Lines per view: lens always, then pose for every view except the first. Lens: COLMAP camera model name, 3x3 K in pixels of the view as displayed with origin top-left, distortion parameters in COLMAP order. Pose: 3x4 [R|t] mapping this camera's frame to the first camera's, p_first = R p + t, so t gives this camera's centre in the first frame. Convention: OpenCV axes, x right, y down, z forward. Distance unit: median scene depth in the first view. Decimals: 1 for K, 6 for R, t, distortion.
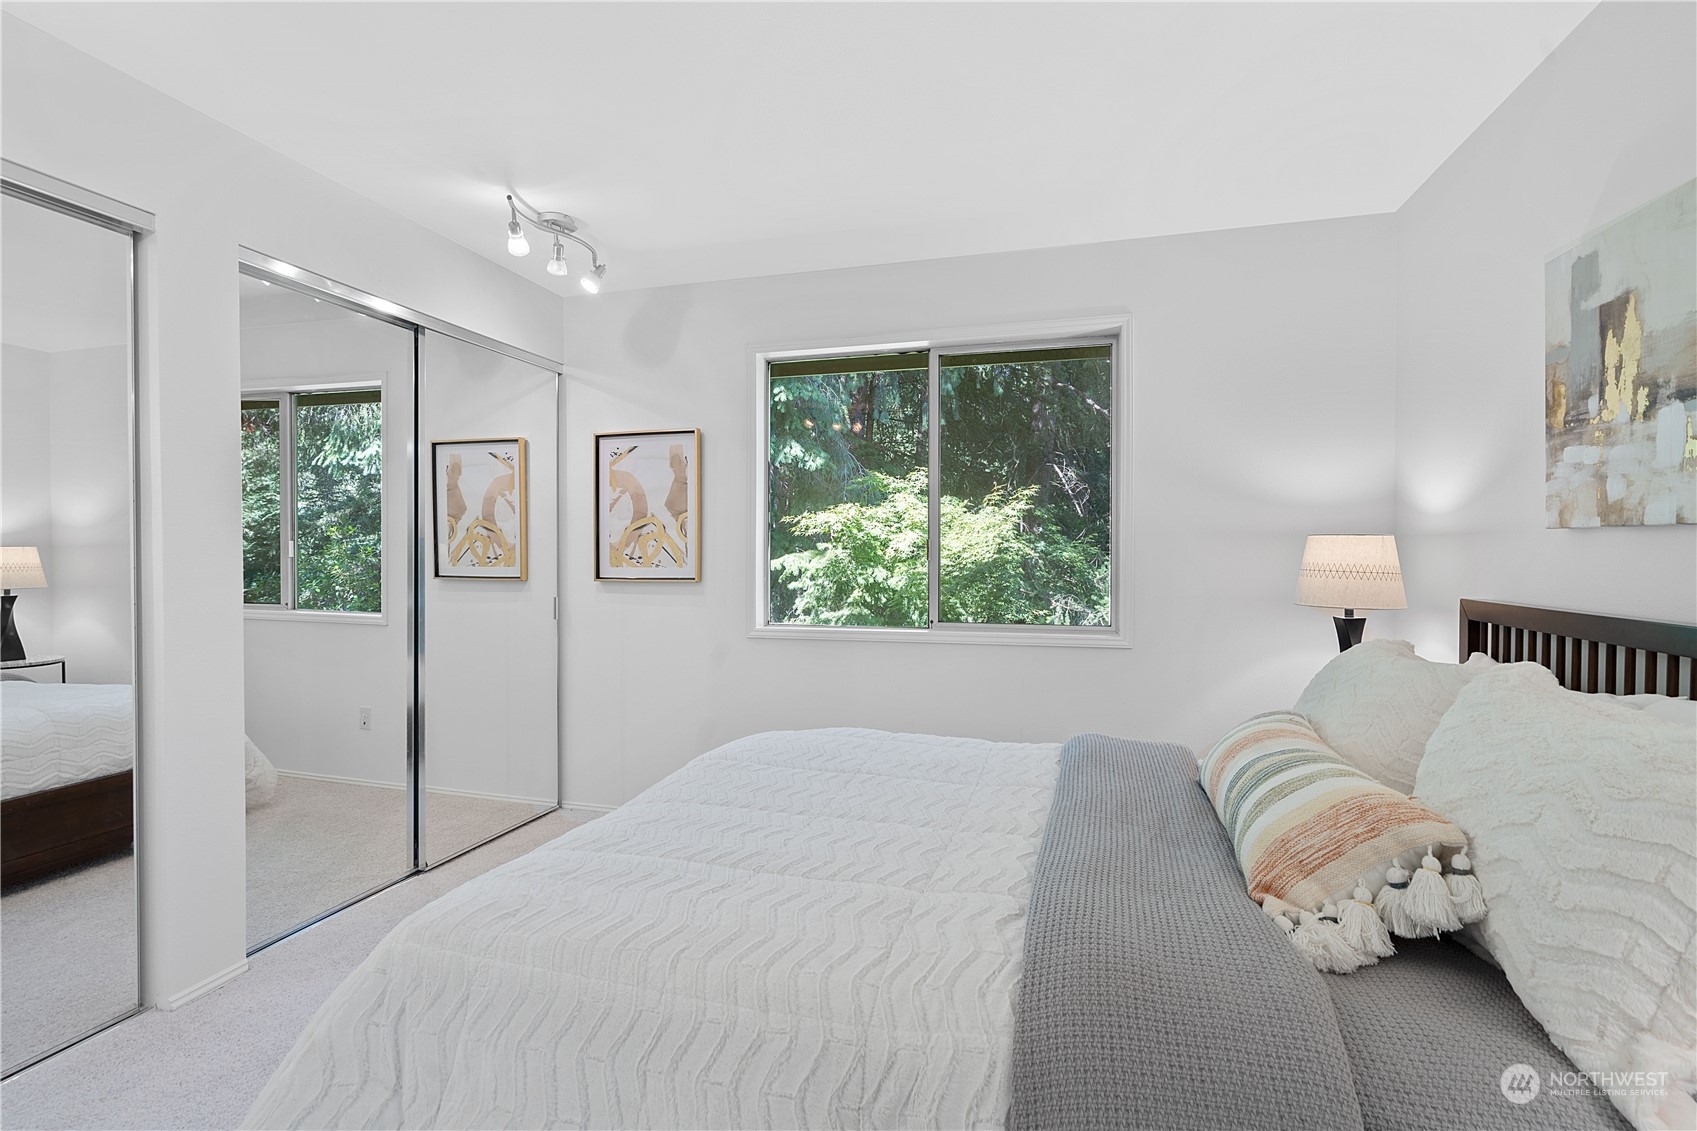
lens RADIAL K [[787.1, 0, 843.9], [0, 787.1, 562.8], [0, 0, 1]] dist [-0.002029, 0.000120]
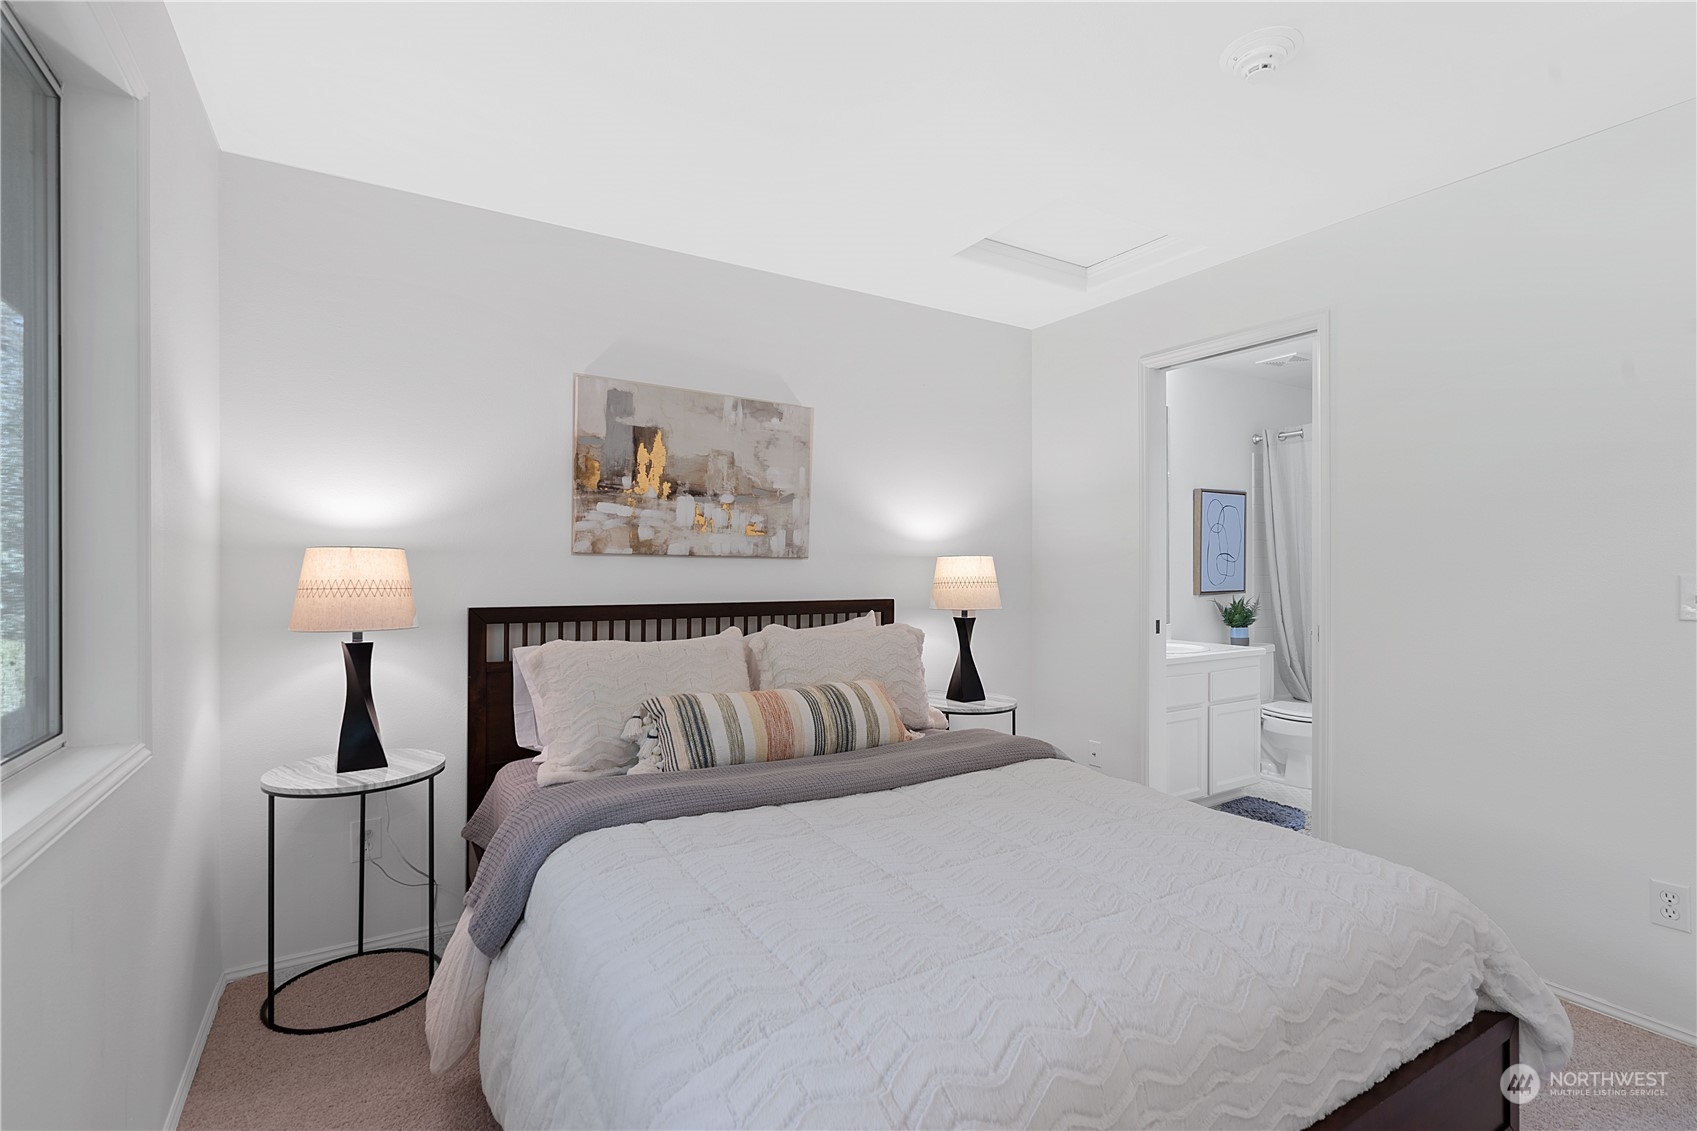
lens RADIAL K [[787.1, 0, 843.9], [0, 787.1, 562.8], [0, 0, 1]] dist [-0.002029, 0.000120]
pose [[-0.737165, 0.008527, 0.675659, -0.531214], [0.009675, 0.999951, -0.002064, -0.018643], [-0.675644, 0.005015, -0.737211, 1.929876]]
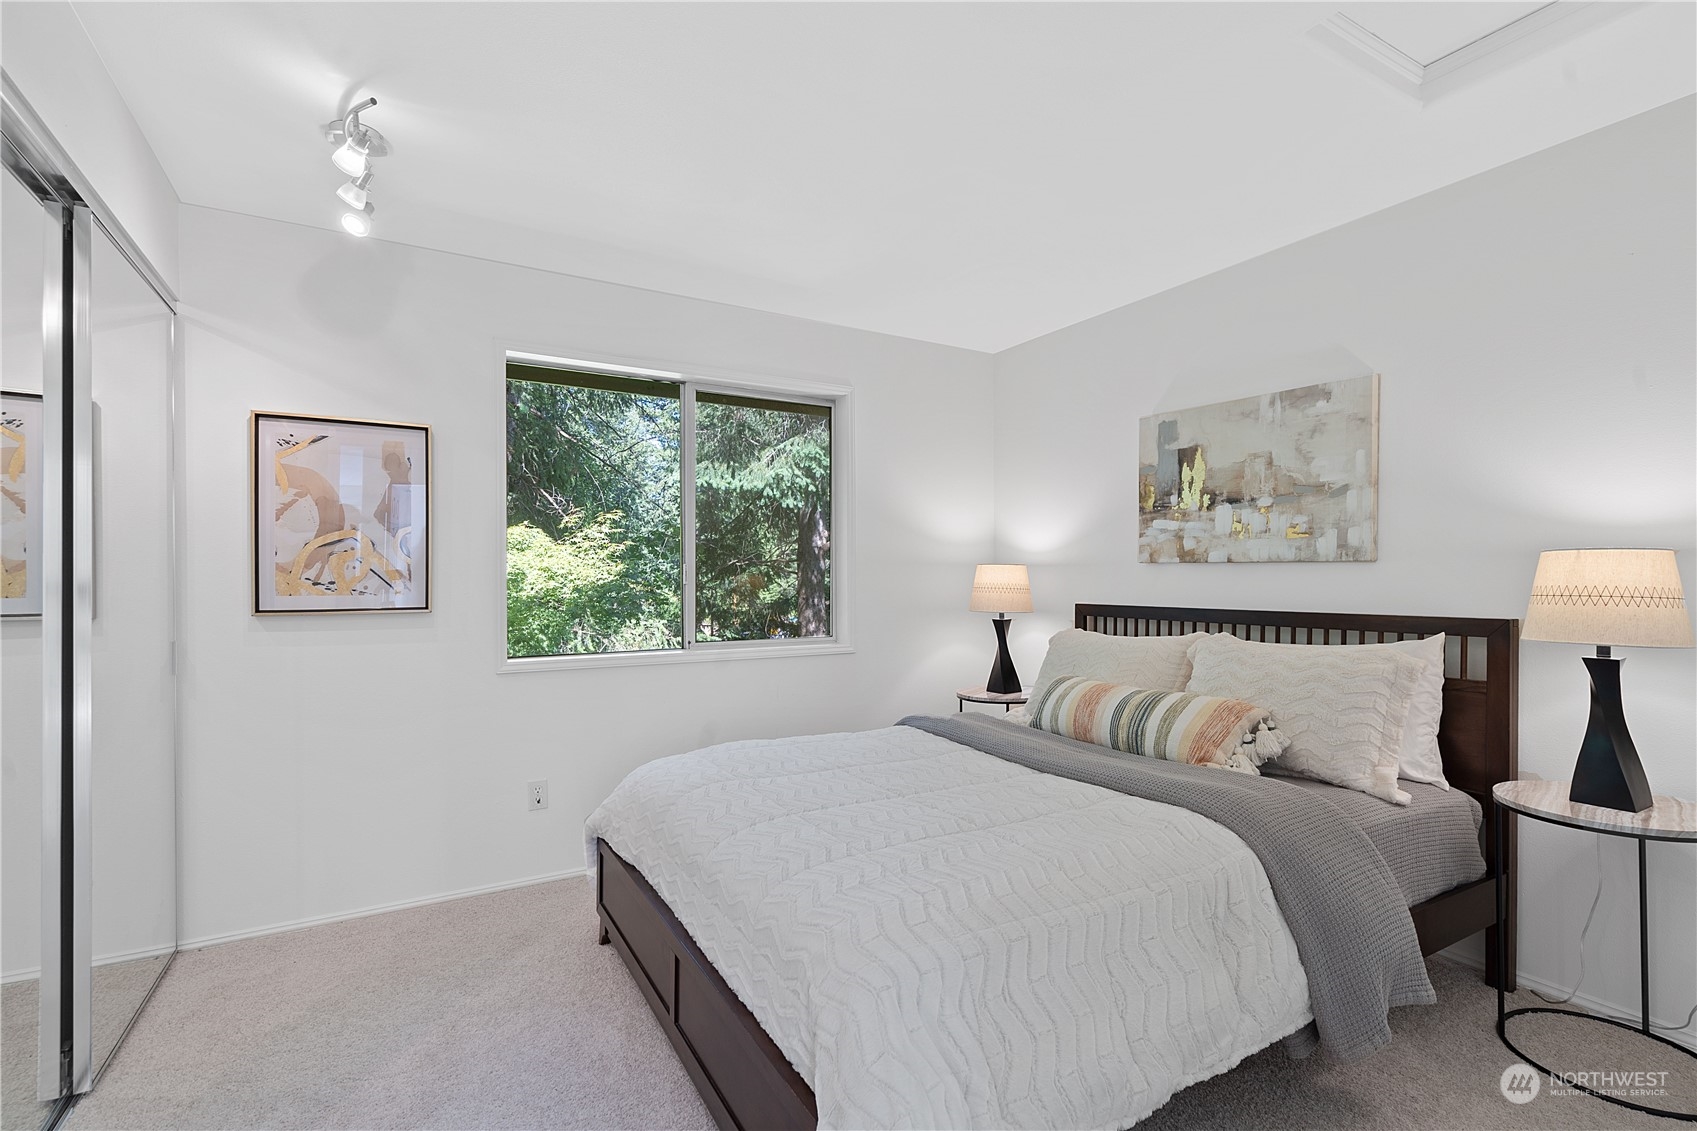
lens RADIAL K [[791.5, 0, 851.8], [0, 791.5, 574.3], [0, 0, 1]] dist [-0.004463, 0.000321]
pose [[0.691304, 0.003965, 0.722553, -0.991784], [0.009905, 0.999839, -0.014963, 0.003710], [-0.722496, 0.017501, 0.691153, 0.233254]]
